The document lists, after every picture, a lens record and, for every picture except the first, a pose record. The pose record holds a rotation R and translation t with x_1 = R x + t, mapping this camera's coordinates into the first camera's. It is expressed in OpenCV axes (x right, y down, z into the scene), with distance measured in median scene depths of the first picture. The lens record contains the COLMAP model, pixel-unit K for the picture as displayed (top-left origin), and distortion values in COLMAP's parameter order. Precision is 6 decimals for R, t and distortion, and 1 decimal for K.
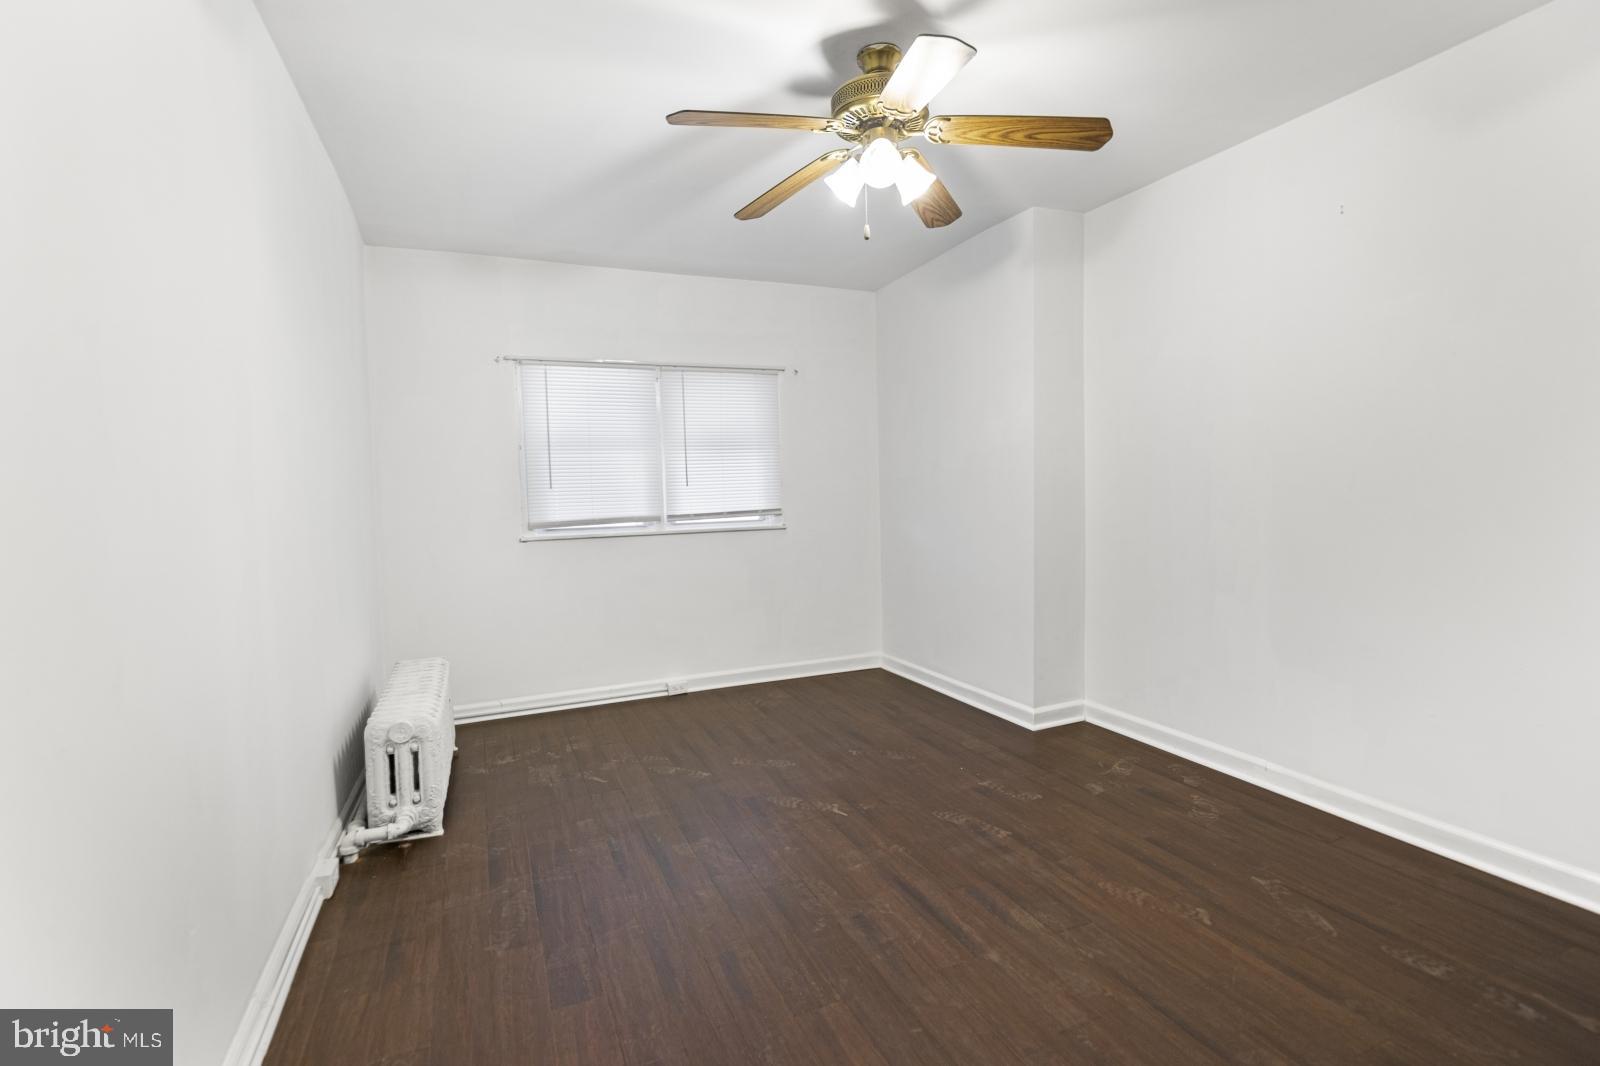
lens RADIAL K [[738.5, 0, 801.9], [0, 738.5, 550.1], [0, 0, 1]] dist [0.002285, 0.000338]
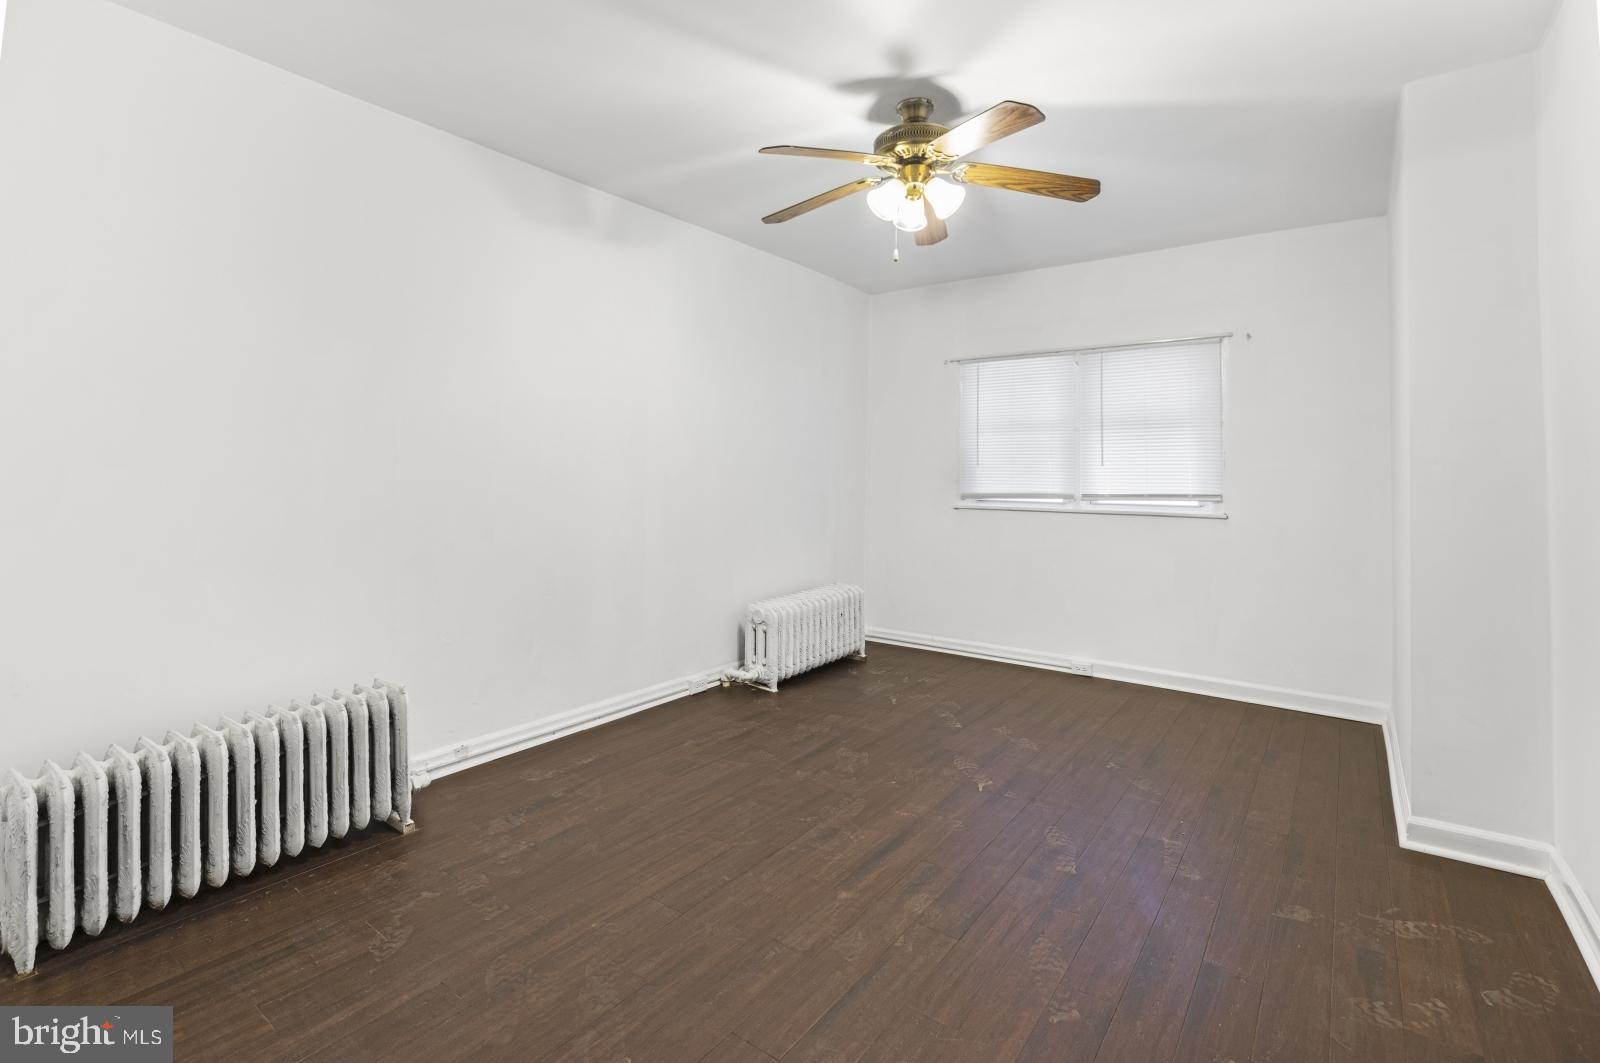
lens RADIAL K [[765.2, 0, 805.6], [0, 765.2, 461.1], [0, 0, 1]] dist [-0.001100, -0.000933]
pose [[0.500411, 0.018459, -0.865591, 0.666078], [-0.092910, 0.995144, -0.032491, -0.028388], [0.860788, 0.096681, 0.499696, 0.176311]]
